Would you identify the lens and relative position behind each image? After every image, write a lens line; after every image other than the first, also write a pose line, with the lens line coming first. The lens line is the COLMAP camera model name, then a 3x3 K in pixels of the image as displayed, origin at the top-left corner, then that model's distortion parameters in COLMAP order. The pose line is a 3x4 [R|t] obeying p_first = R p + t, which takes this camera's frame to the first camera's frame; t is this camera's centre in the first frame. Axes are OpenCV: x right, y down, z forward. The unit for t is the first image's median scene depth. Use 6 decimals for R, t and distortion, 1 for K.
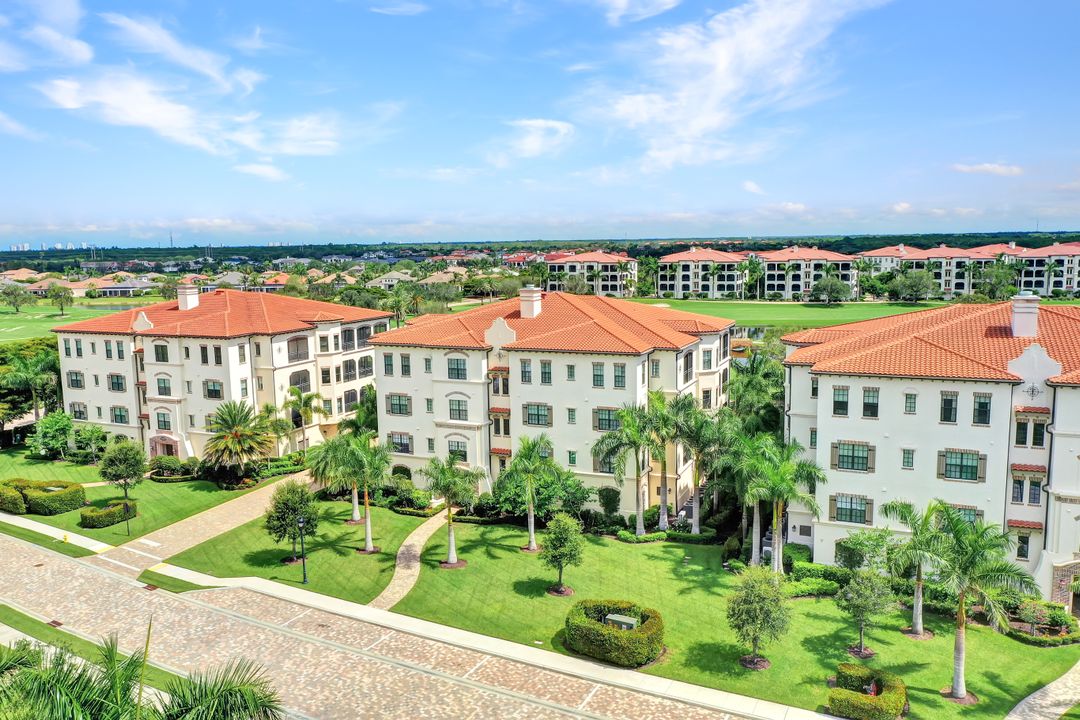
lens RADIAL K [[842.6, 0, 540.0], [0, 842.6, 360.0], [0, 0, 1]] dist [-0.002624, -0.001160]
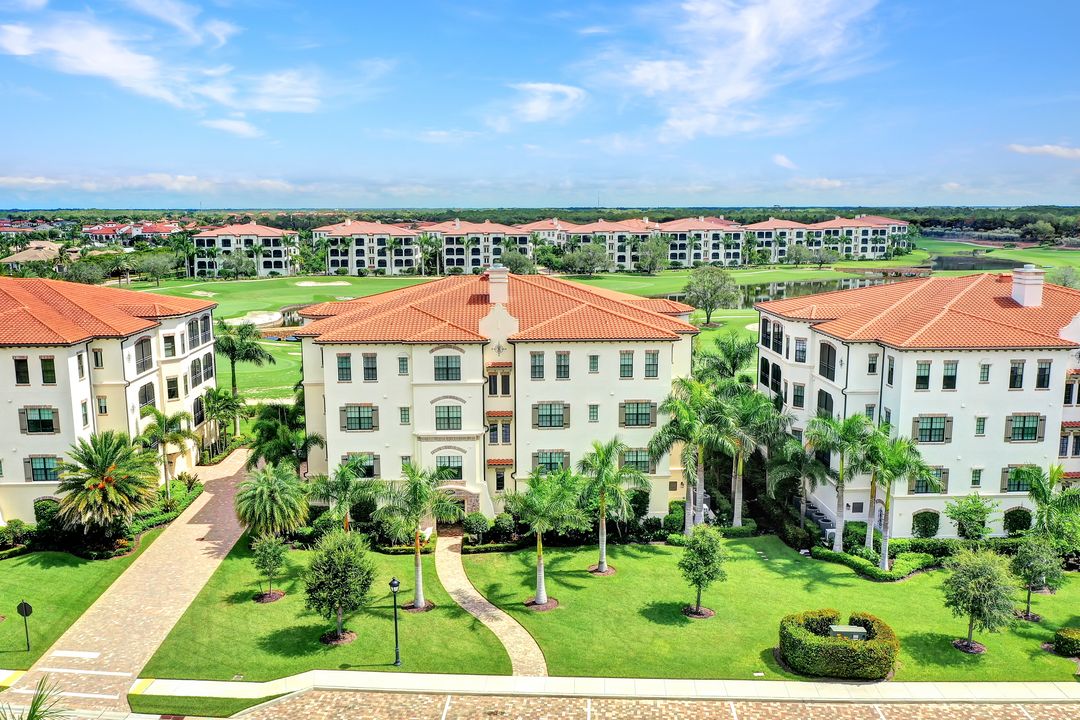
lens RADIAL K [[893.8, 0, 540.0], [0, 893.8, 360.0], [0, 0, 1]] dist [-0.000294, 0.003386]
pose [[0.895809, -0.059767, 0.440402, -0.395262], [0.049613, 0.998171, 0.034546, -0.022533], [-0.441661, -0.009097, 0.897136, 0.179557]]
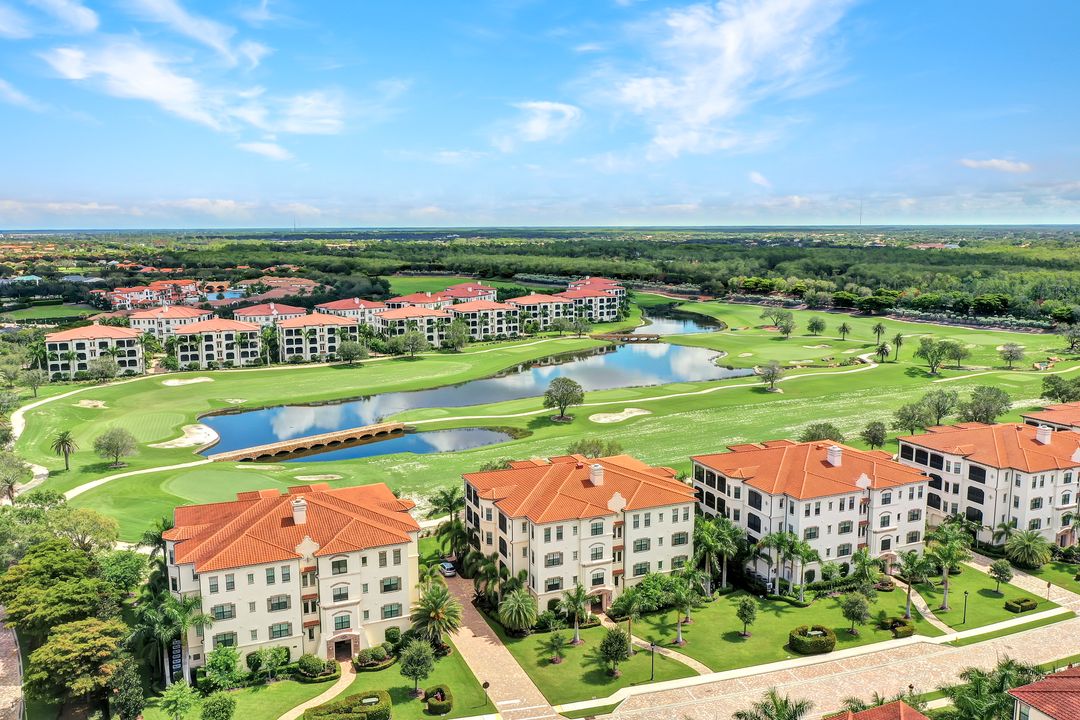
lens RADIAL K [[842.6, 0, 540.0], [0, 842.6, 360.0], [0, 0, 1]] dist [-0.002624, -0.001160]
pose [[0.697333, -0.095522, 0.710353, -1.272265], [0.096679, 0.994558, 0.038832, -0.379014], [-0.710197, 0.041597, 0.702773, -0.066420]]
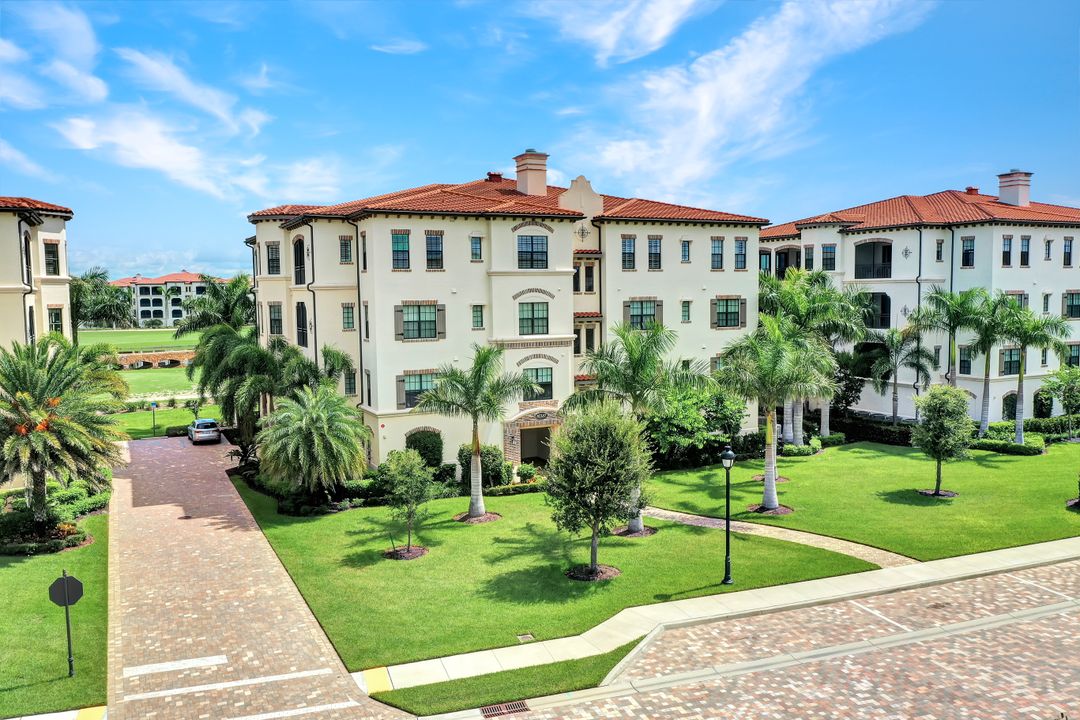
lens RADIAL K [[842.6, 0, 540.0], [0, 842.6, 360.0], [0, 0, 1]] dist [-0.002624, -0.001160]
pose [[0.644954, -0.053419, 0.762352, -0.573747], [0.107632, 0.993960, -0.021410, 0.103827], [-0.756604, 0.095862, 0.646808, 0.589186]]
